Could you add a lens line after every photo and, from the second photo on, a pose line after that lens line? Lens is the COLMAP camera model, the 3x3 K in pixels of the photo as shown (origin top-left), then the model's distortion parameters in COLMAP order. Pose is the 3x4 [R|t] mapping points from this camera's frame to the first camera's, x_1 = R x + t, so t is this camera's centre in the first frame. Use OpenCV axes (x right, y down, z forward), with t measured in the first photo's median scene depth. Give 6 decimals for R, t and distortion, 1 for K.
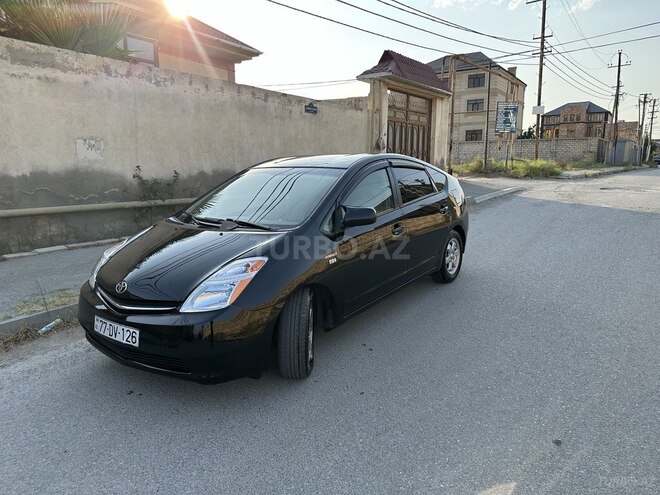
lens RADIAL K [[460.2, 0, 328.9], [0, 460.2, 250.5], [0, 0, 1]] dist [0.085193, -0.107332]
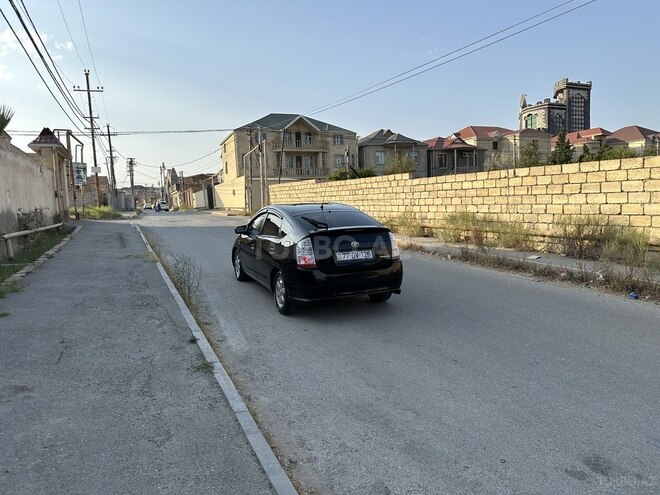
lens RADIAL K [[458.1, 0, 332.0], [0, 458.1, 250.0], [0, 0, 1]] dist [0.109944, -0.167486]
pose [[0.484043, -0.099247, 0.869398, -1.280488], [0.189909, 0.981781, 0.006344, 0.141287], [-0.854188, 0.162036, 0.494072, -0.625991]]
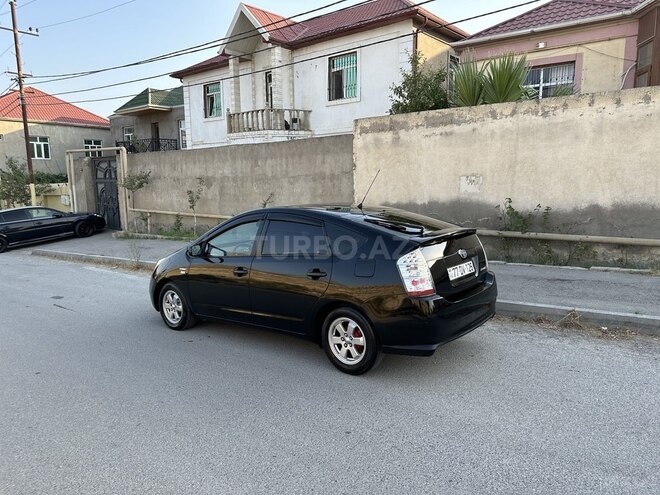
lens RADIAL K [[460.2, 0, 328.9], [0, 460.2, 250.5], [0, 0, 1]] dist [0.085193, -0.107332]
pose [[-0.056320, 0.151977, -0.986778, 0.683238], [-0.161477, 0.973948, 0.159217, -0.170407], [0.985268, 0.168309, -0.030312, 0.660621]]
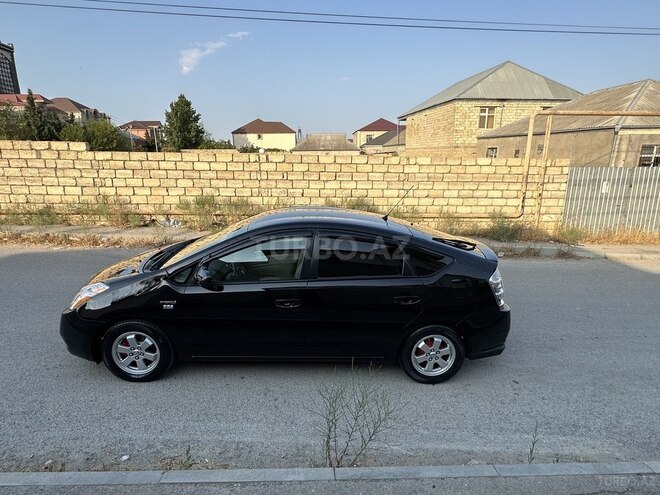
lens RADIAL K [[380.8, 0, 330.0], [0, 380.8, 247.5], [0, 0, 1]] dist [-0.000168, 0.000562]
pose [[-0.647260, -0.175460, 0.741801, -0.852457], [0.133837, 0.931872, 0.337198, -0.088611], [-0.750428, 0.317535, -0.579681, 0.193963]]
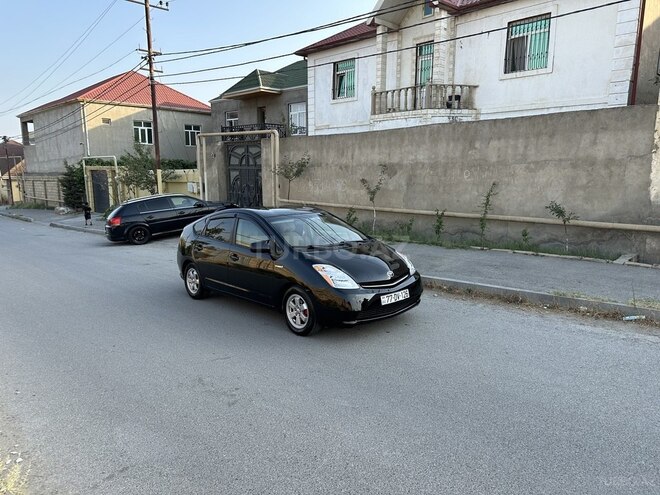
lens RADIAL K [[457.9, 0, 328.4], [0, 457.9, 250.1], [0, 0, 1]] dist [0.109659, -0.160683]
pose [[-0.166587, 0.172815, -0.970765, 0.439804], [-0.168299, 0.965091, 0.200686, -0.078994], [0.971558, 0.196811, -0.131687, 0.141681]]
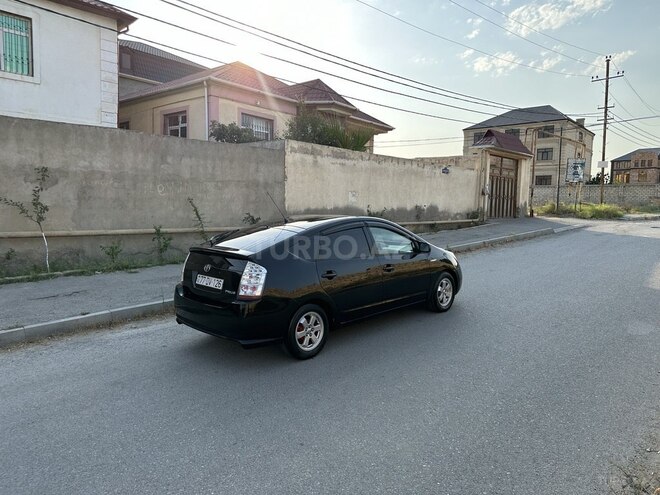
lens RADIAL K [[460.2, 0, 328.9], [0, 460.2, 250.5], [0, 0, 1]] dist [0.085193, -0.107332]
pose [[0.992026, 0.030984, -0.122169, -0.342962], [-0.040859, 0.996023, -0.079170, 0.164219], [0.119230, 0.083530, 0.989347, -0.895379]]
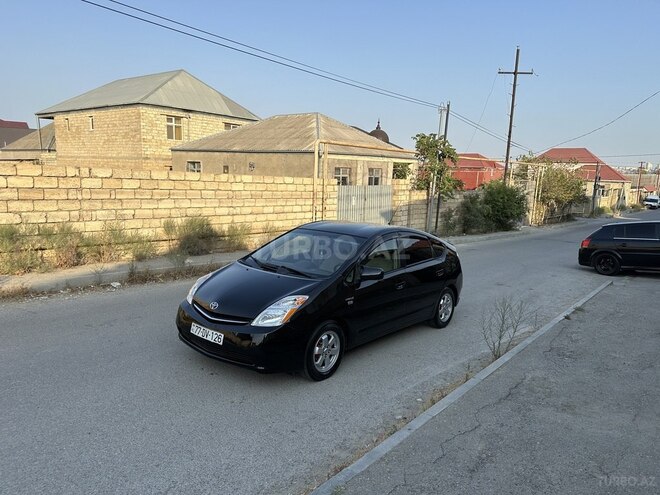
lens RADIAL K [[457.9, 0, 328.4], [0, 457.9, 250.1], [0, 0, 1]] dist [0.109659, -0.160683]
pose [[-0.998579, -0.034732, 0.040415, -0.423674], [-0.019398, 0.943297, 0.331383, -0.183473], [-0.049633, 0.330128, -0.942630, 0.674998]]
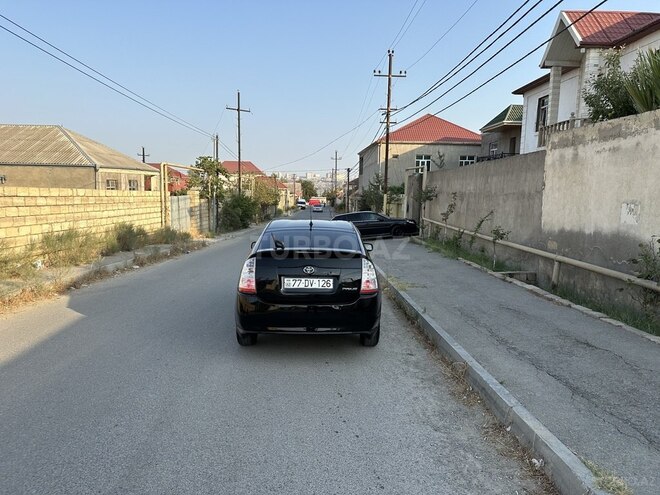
lens RADIAL K [[458.1, 0, 332.0], [0, 458.1, 250.0], [0, 0, 1]] dist [0.109944, -0.167486]
pose [[-0.788697, 0.068519, -0.610952, 0.501847], [-0.121942, 0.956590, 0.264700, -0.301848], [0.602568, 0.283268, -0.746104, 1.275672]]
